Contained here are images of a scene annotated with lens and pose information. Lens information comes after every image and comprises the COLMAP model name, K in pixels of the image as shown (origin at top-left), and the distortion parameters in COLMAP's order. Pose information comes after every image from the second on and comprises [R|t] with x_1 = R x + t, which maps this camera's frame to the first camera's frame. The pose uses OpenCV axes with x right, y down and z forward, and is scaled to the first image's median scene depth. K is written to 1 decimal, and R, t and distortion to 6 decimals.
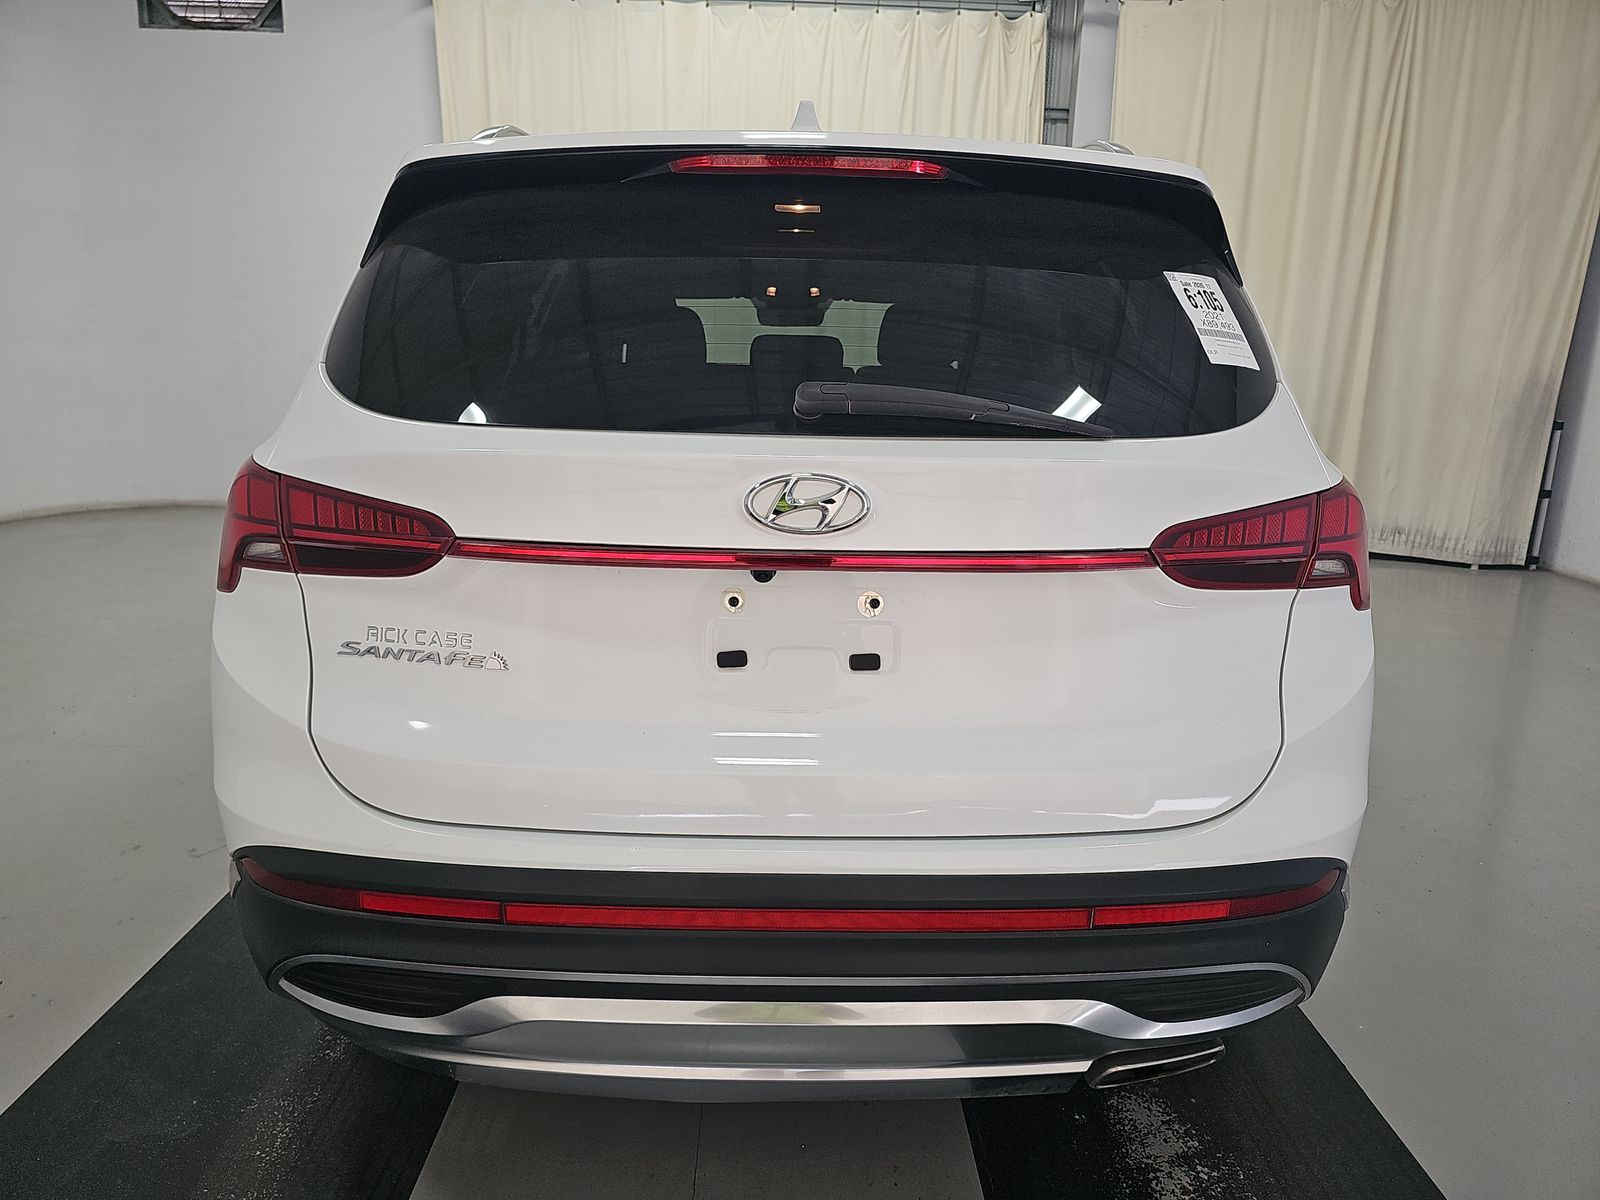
lens RADIAL K [[1074.3, 0, 800.0], [0, 1074.3, 600.0], [0, 0, 1]] dist [0.004168, 0.001425]
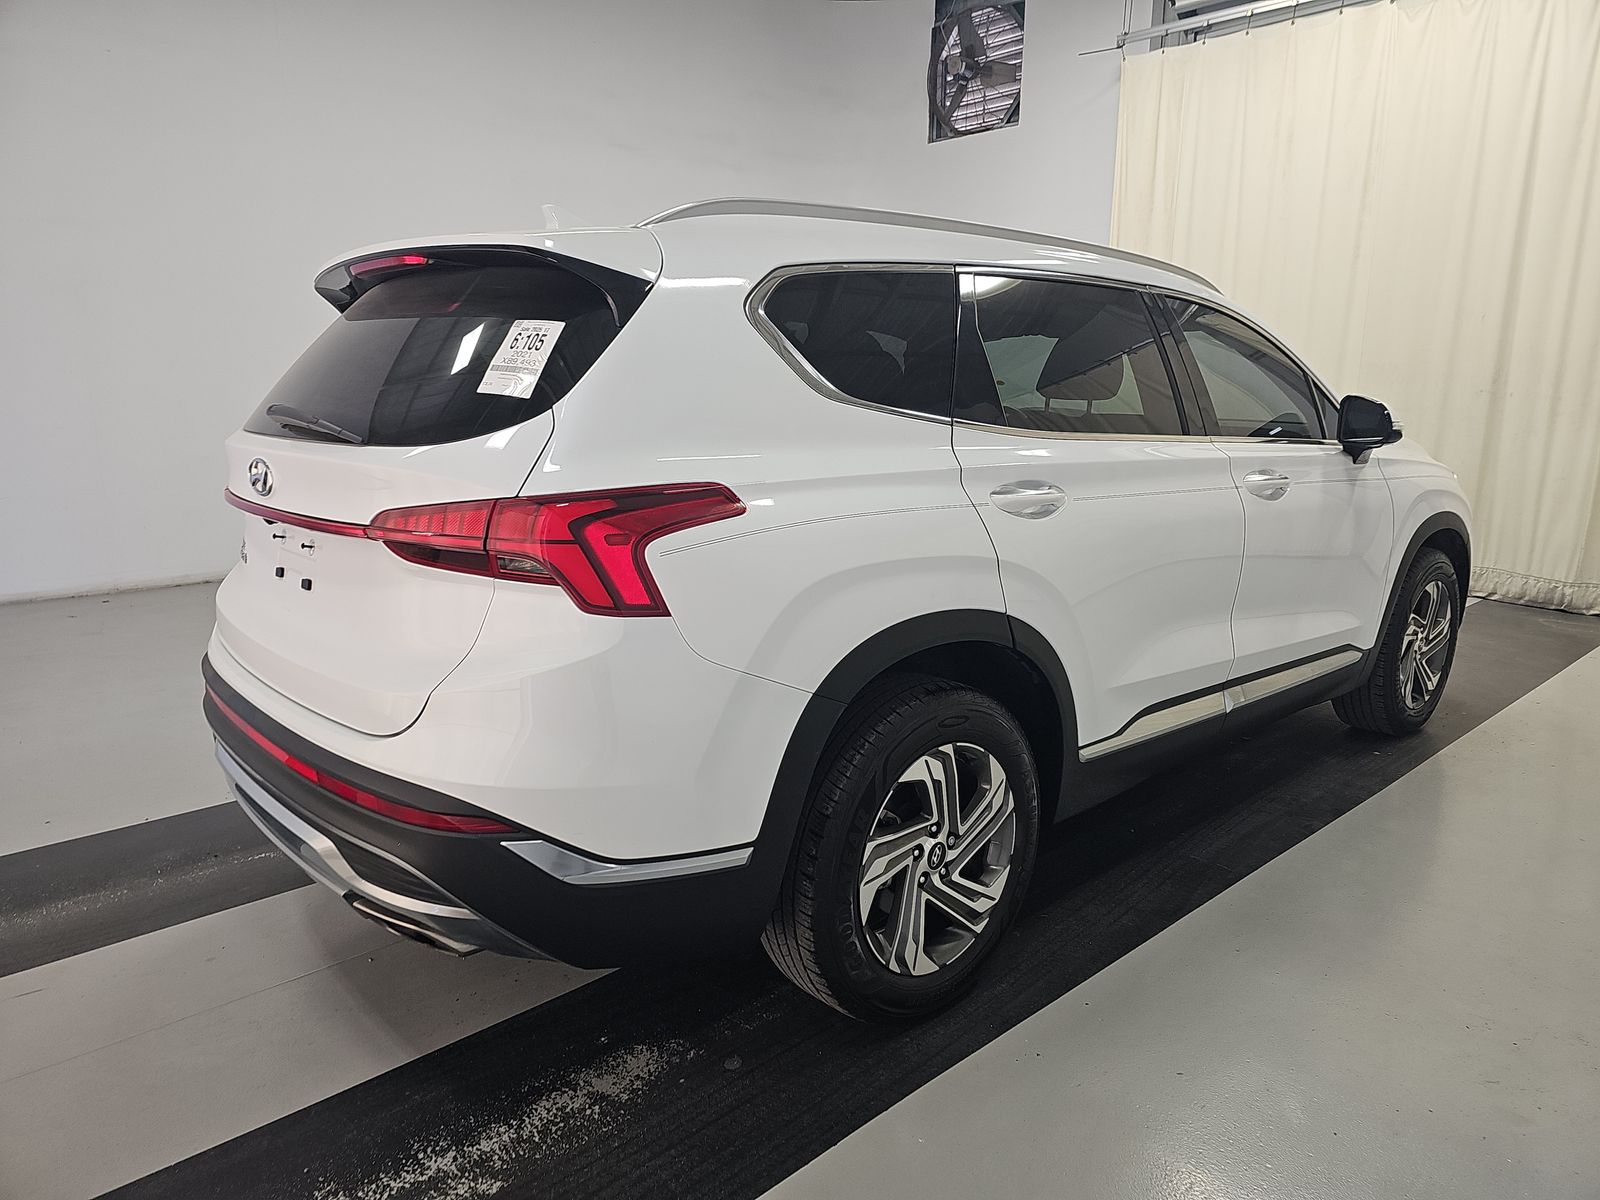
lens RADIAL K [[1055.3, 0, 800.0], [0, 1055.3, 600.0], [0, 0, 1]] dist [0.006298, 0.002154]
pose [[0.660867, 0.135014, -0.738259, 1.180873], [-0.158498, 0.986606, 0.038550, -0.065185], [0.733576, 0.091536, 0.673415, 0.345608]]
